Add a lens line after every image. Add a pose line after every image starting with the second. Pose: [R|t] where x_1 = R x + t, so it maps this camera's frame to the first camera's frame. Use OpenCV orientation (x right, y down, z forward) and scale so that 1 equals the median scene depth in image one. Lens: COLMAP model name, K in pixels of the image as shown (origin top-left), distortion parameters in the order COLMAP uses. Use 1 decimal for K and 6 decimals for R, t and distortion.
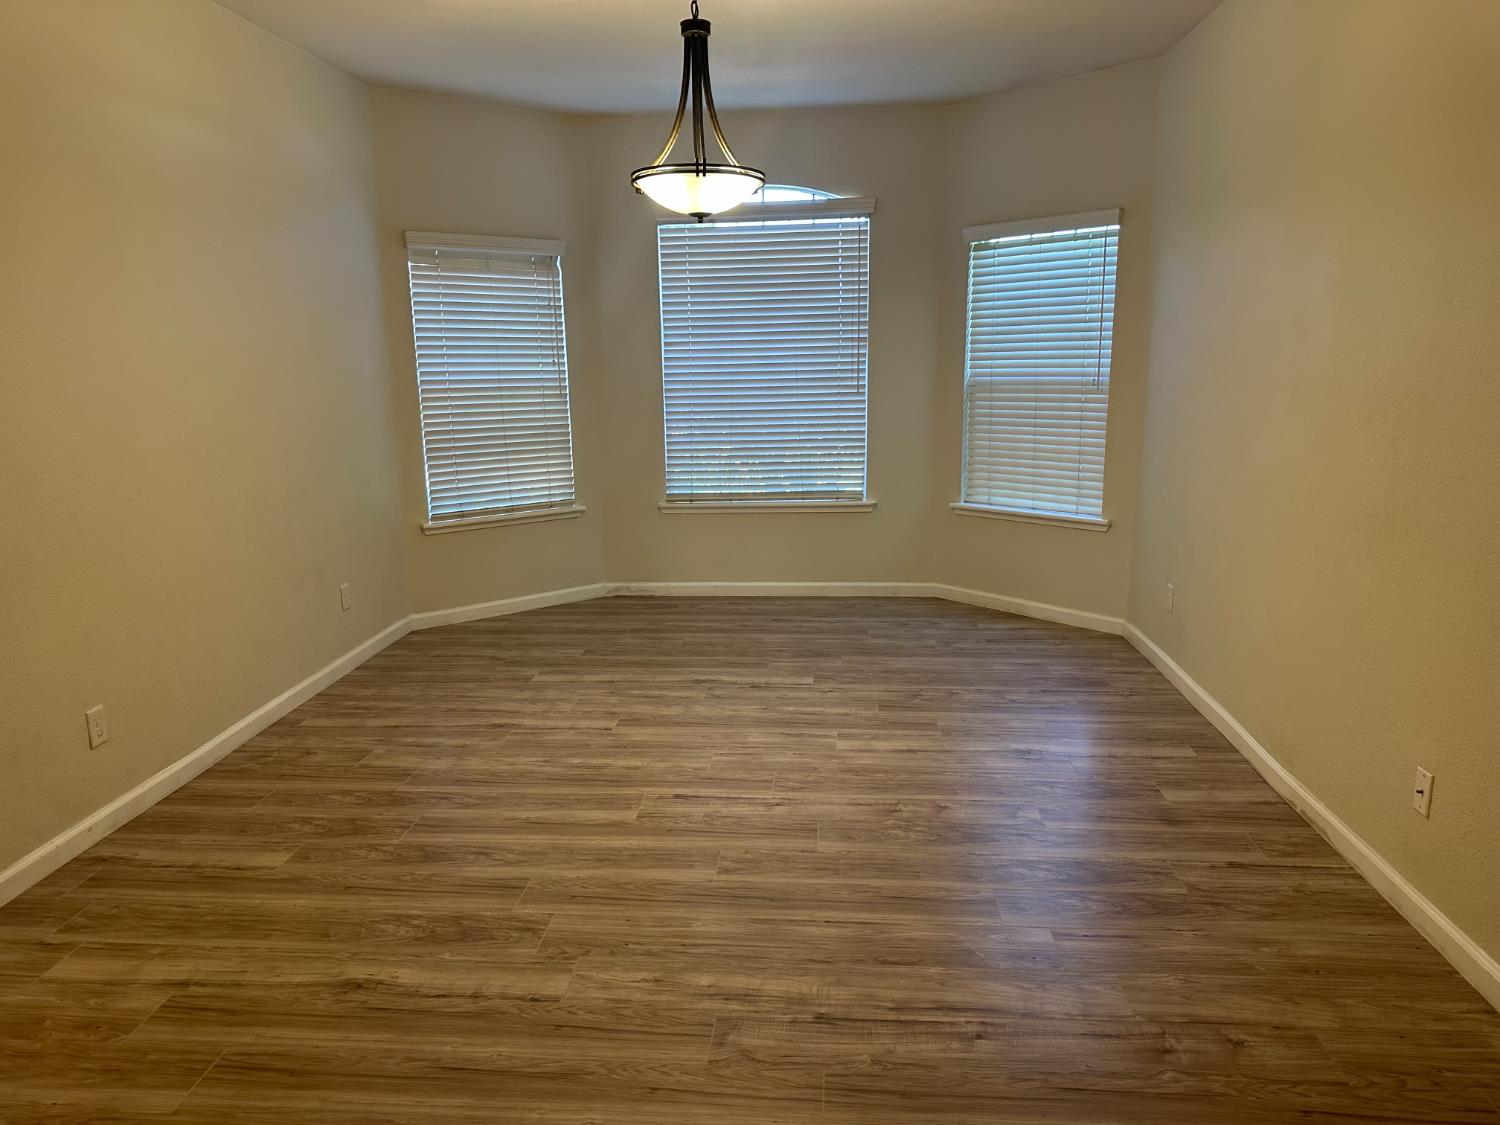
lens RADIAL K [[1057.3, 0, 750.0], [0, 1057.3, 562.5], [0, 0, 1]] dist [-0.002027, -0.003411]
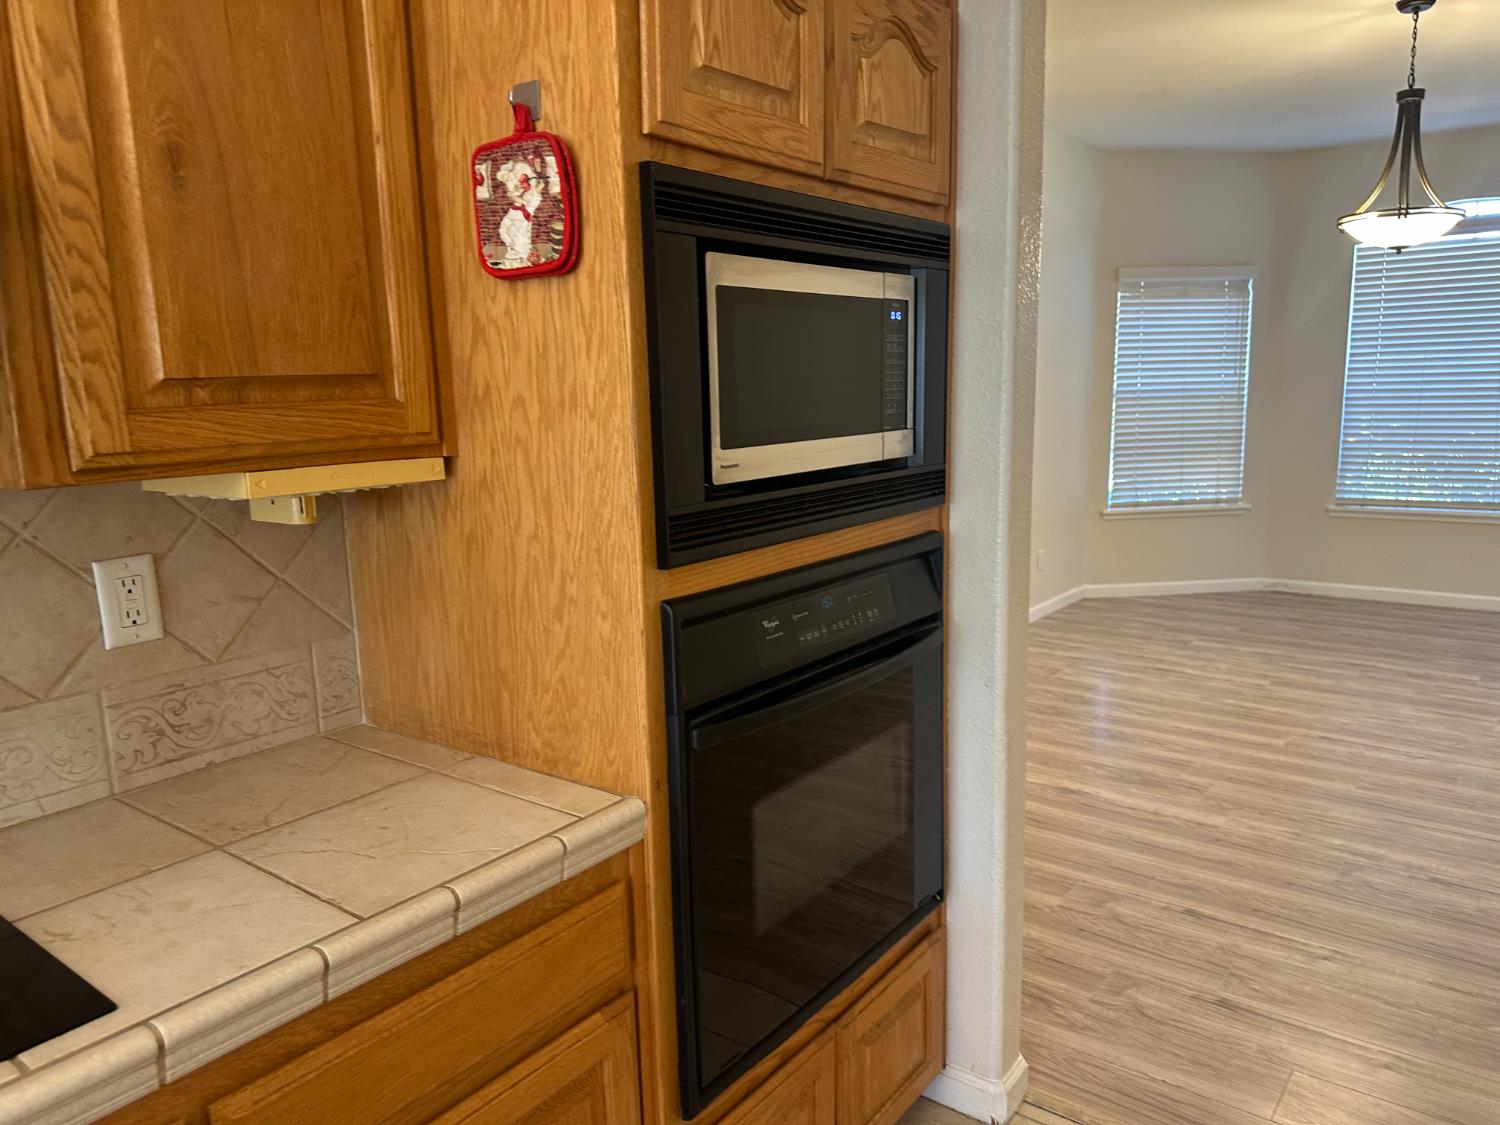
lens RADIAL K [[1057.3, 0, 750.0], [0, 1057.3, 562.5], [0, 0, 1]] dist [-0.002027, -0.003411]
pose [[0.834330, 0.092837, -0.543392, 0.017690], [-0.098662, 0.994949, 0.018498, 0.057346], [0.542364, 0.038179, 0.839275, -0.305641]]
